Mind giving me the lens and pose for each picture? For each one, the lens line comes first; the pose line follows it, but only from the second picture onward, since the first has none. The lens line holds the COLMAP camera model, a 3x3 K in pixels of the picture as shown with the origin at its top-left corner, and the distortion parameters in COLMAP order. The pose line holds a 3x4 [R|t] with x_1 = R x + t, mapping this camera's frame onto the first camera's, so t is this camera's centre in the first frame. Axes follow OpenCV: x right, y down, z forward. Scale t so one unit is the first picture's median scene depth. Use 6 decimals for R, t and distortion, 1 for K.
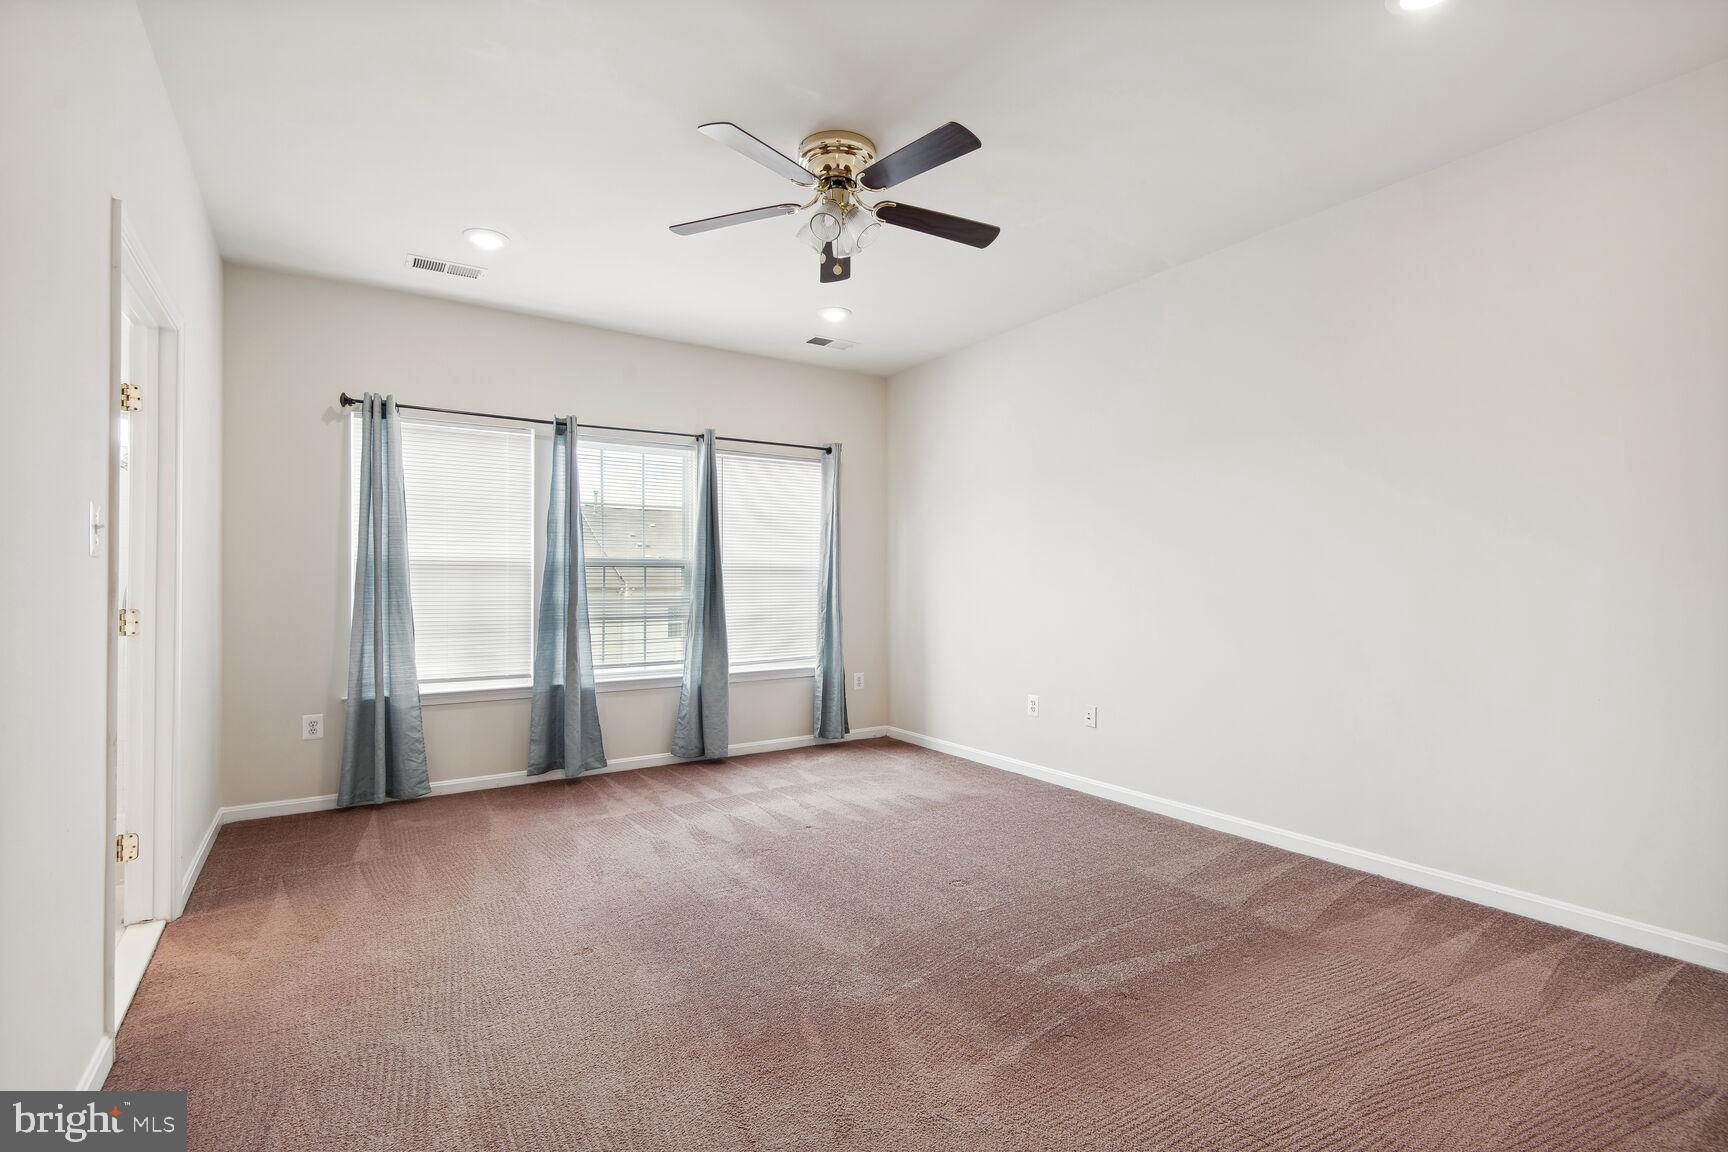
lens RADIAL K [[784.9, 0, 866.2], [0, 784.9, 577.2], [0, 0, 1]] dist [0.016099, -0.010421]
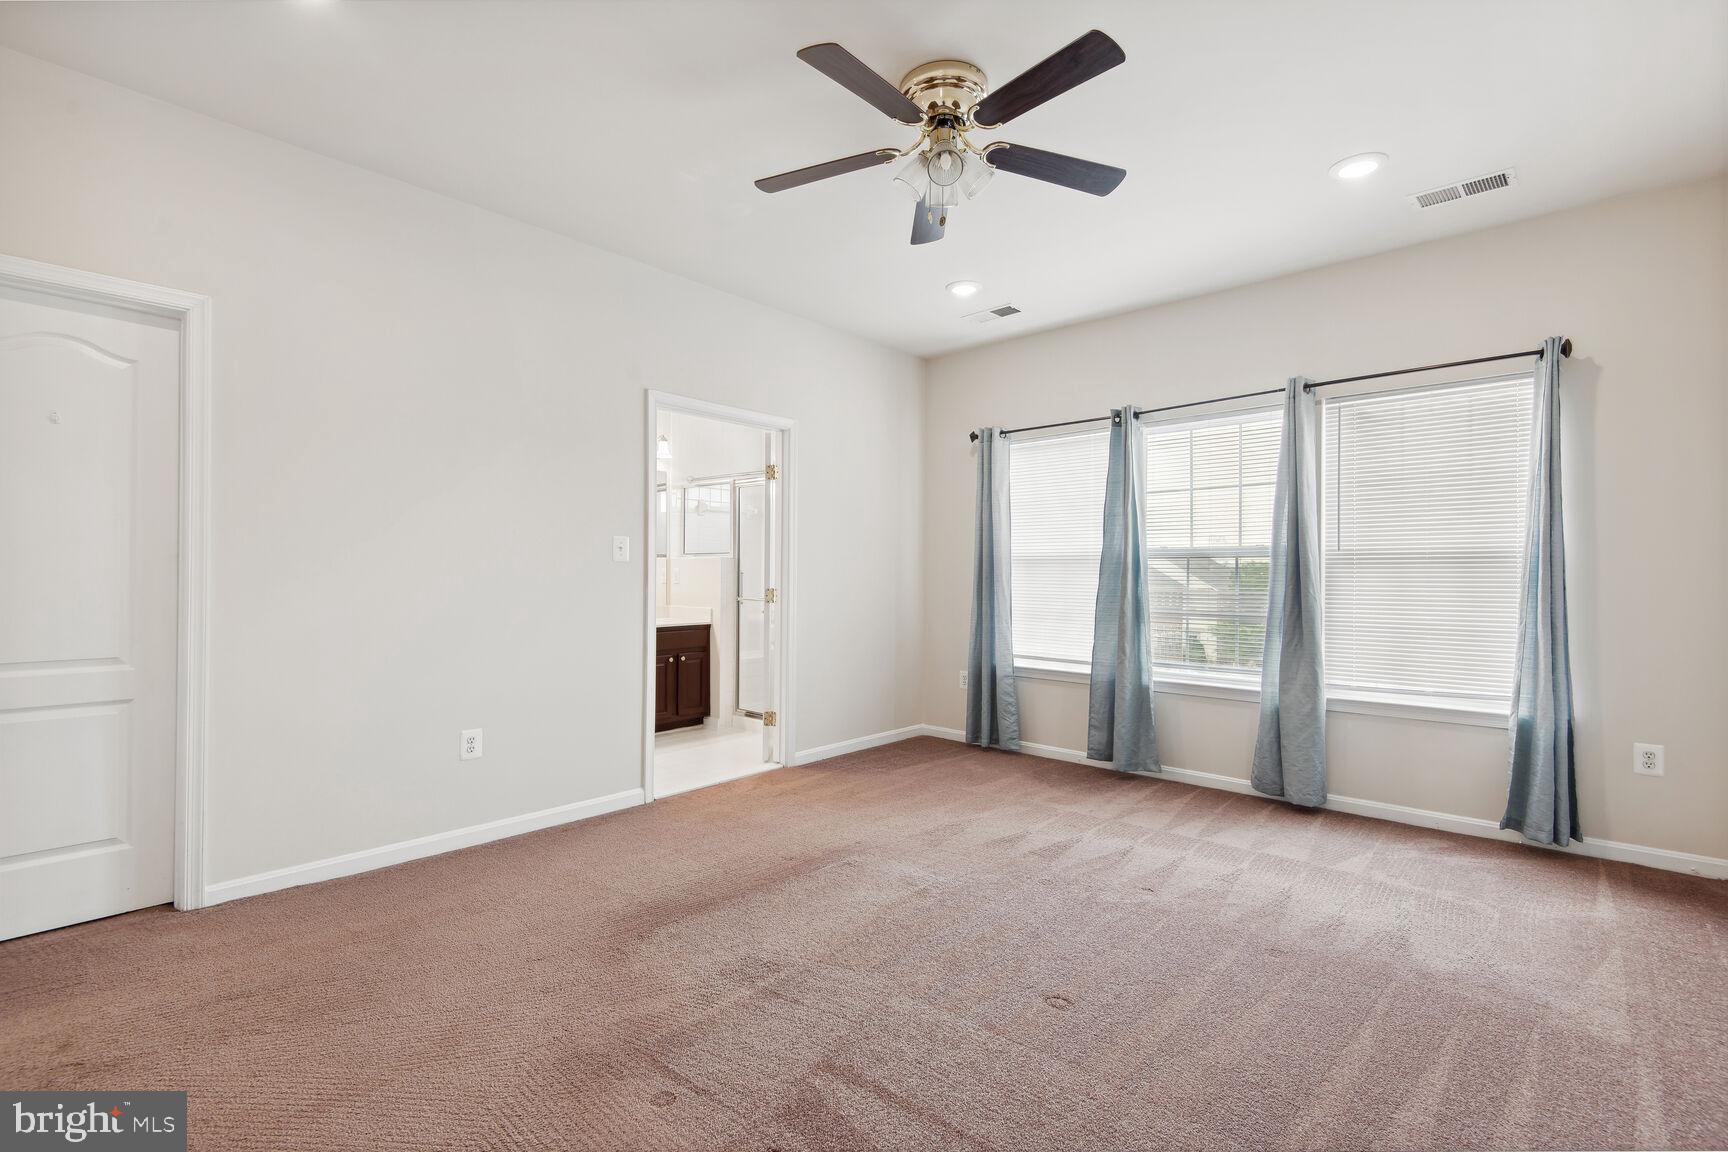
lens RADIAL K [[784.9, 0, 855.7], [0, 784.9, 576.3], [0, 0, 1]] dist [0.016099, -0.010421]
pose [[0.236052, 0.004742, -0.971729, 0.558579], [0.003315, 0.999978, 0.005685, 0.002097], [0.971735, -0.004563, 0.236031, 0.486948]]
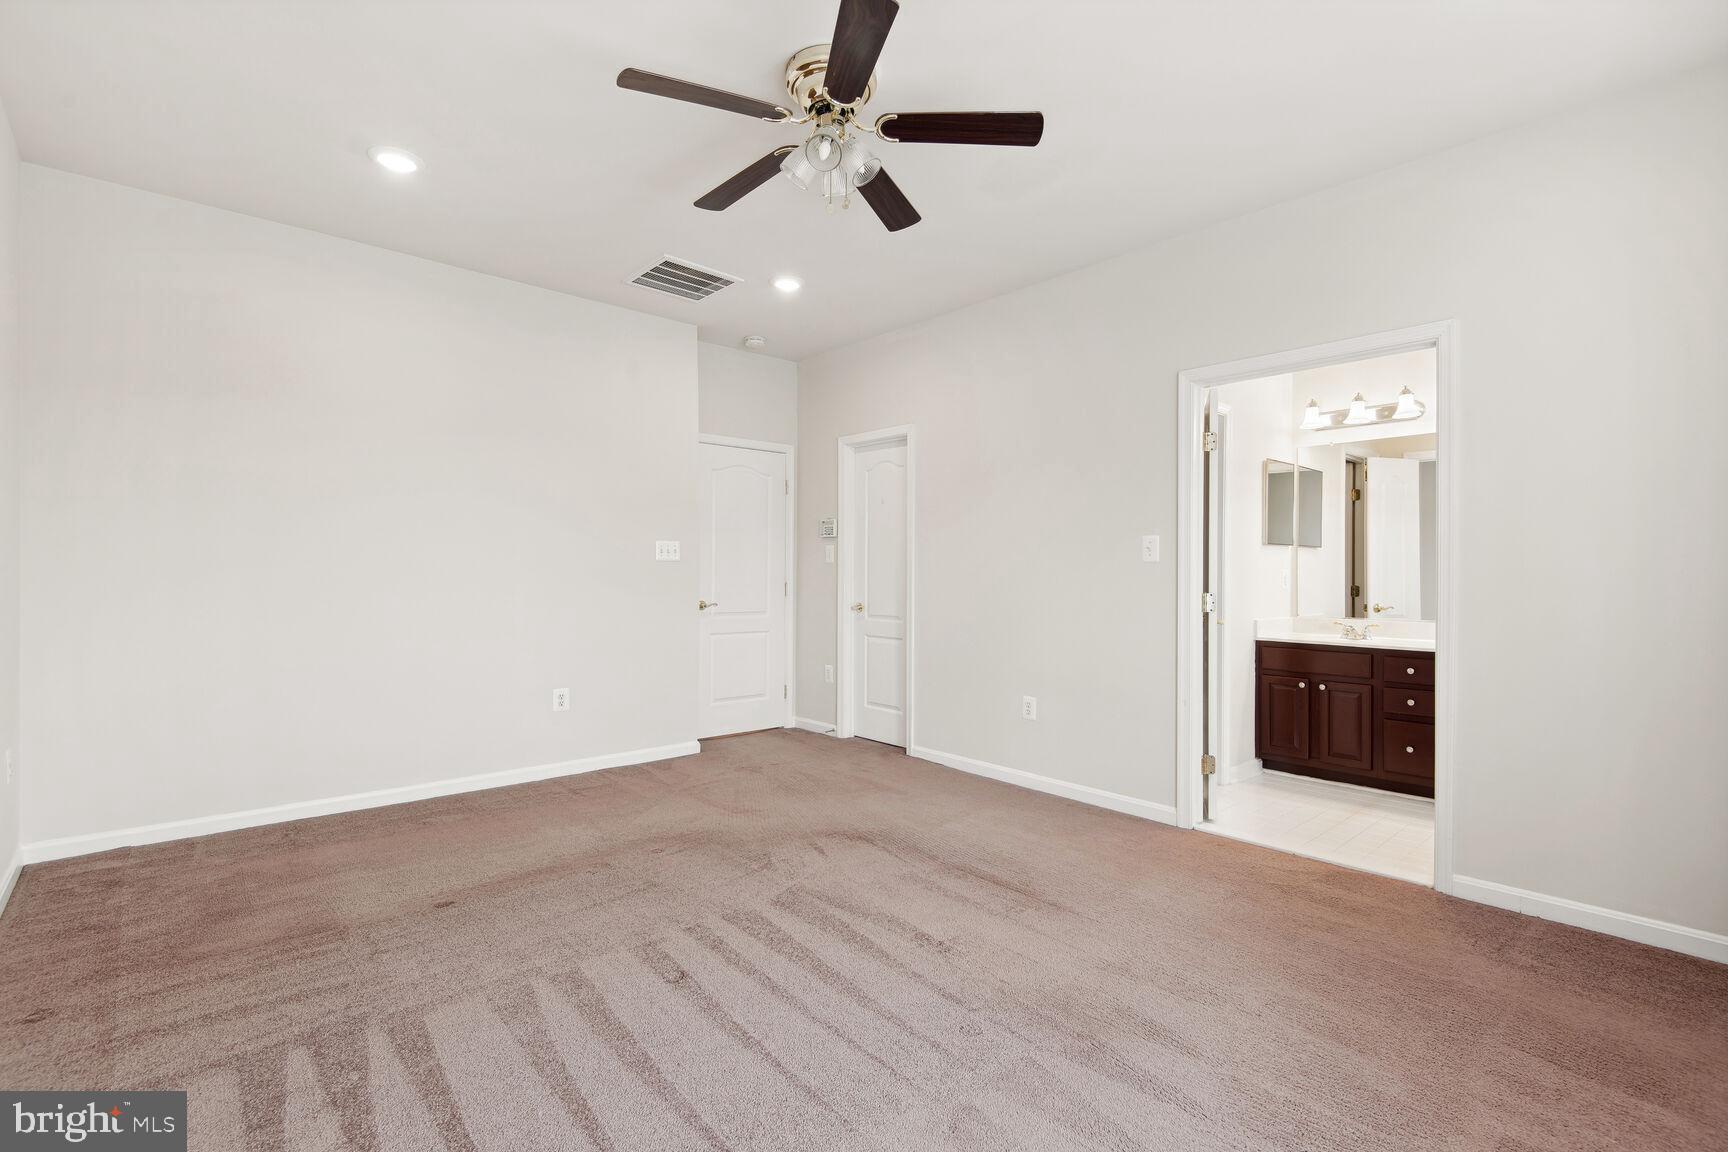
lens RADIAL K [[784.9, 0, 853.7], [0, 784.9, 575.7], [0, 0, 1]] dist [0.016099, -0.010421]
pose [[-0.991431, -0.007443, -0.130416, 0.030850], [-0.006810, 0.999963, -0.005305, 0.011307], [0.130451, -0.004371, -0.991445, 1.303682]]
